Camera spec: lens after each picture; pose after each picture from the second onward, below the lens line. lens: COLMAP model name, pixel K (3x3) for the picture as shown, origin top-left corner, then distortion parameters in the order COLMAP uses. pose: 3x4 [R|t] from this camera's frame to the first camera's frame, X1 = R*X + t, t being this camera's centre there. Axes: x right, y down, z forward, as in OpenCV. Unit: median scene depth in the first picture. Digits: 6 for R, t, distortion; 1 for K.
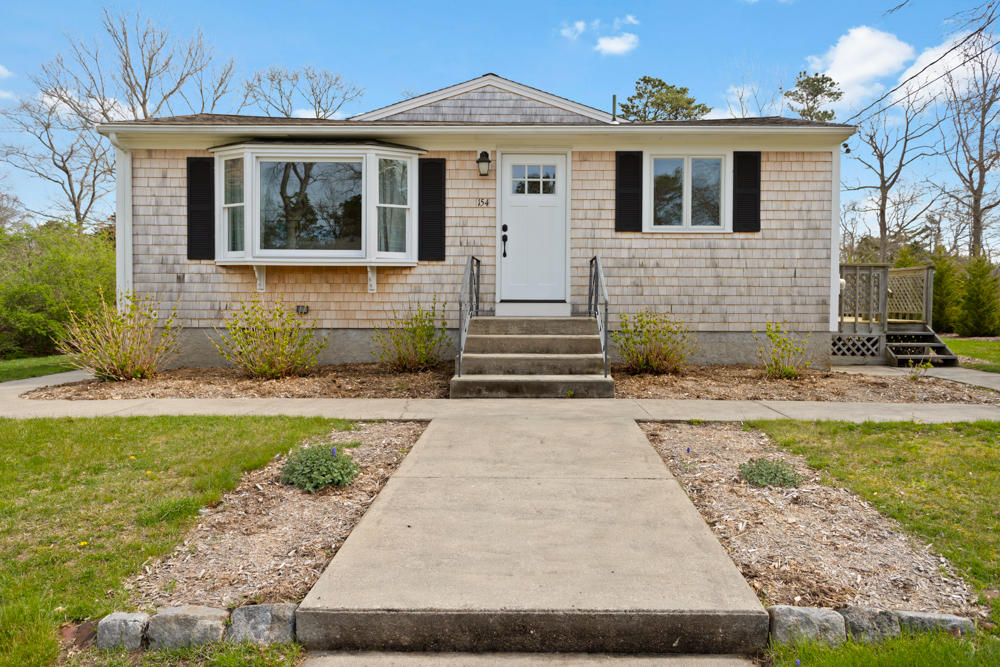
lens RADIAL K [[676.8, 0, 533.8], [0, 676.8, 321.4], [0, 0, 1]] dist [-0.002533, 0.002261]
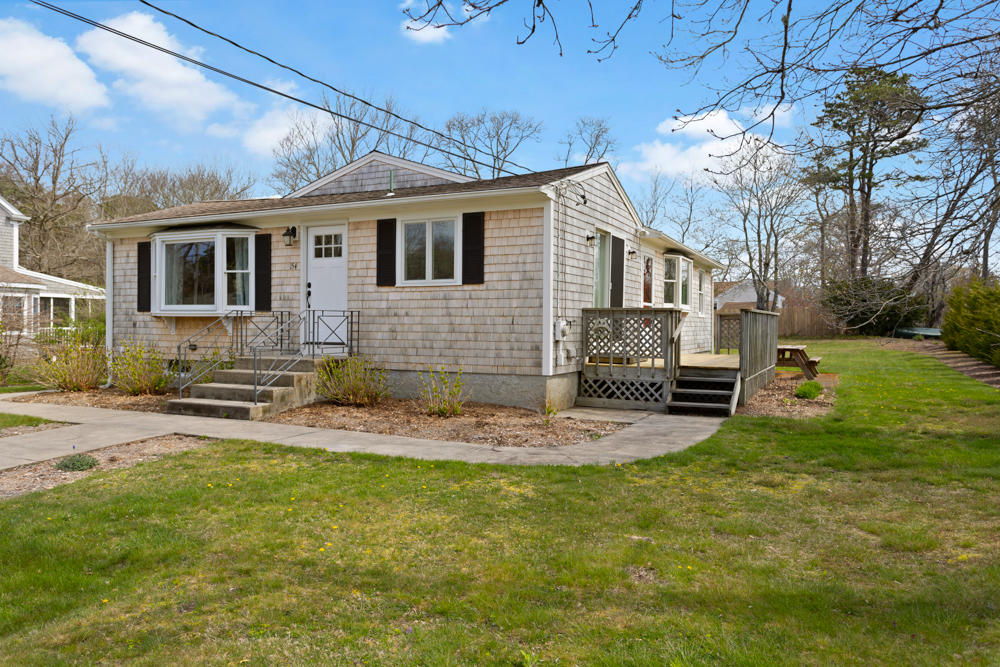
lens RADIAL K [[725.1, 0, 500.0], [0, 725.1, 333.5], [0, 0, 1]] dist [0.003415, 0.000023]
pose [[0.893315, 0.007122, -0.449375, 0.893733], [-0.015493, 0.999768, -0.014953, -0.033207], [0.449165, 0.020320, 0.893218, -0.050470]]
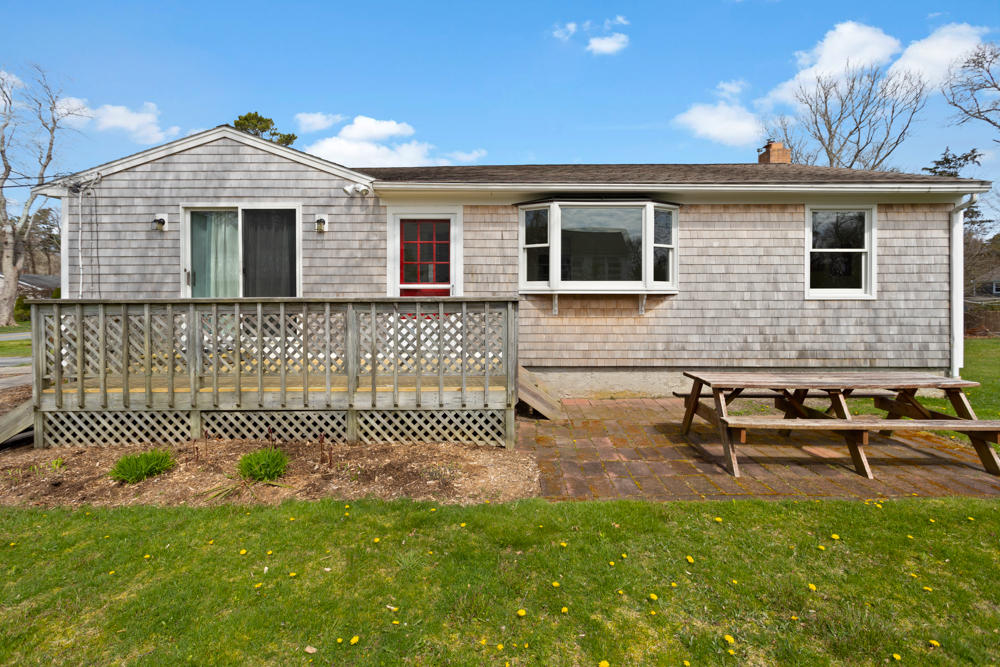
lens RADIAL K [[489.4, 0, 503.0], [0, 489.4, 310.9], [0, 0, 1]] dist [0.001269, 0.000343]
pose [[-0.026659, 0.005019, -0.999632, 1.224279], [-0.027036, 0.999618, 0.005740, -0.096146], [0.999279, 0.027179, -0.026513, 1.677553]]
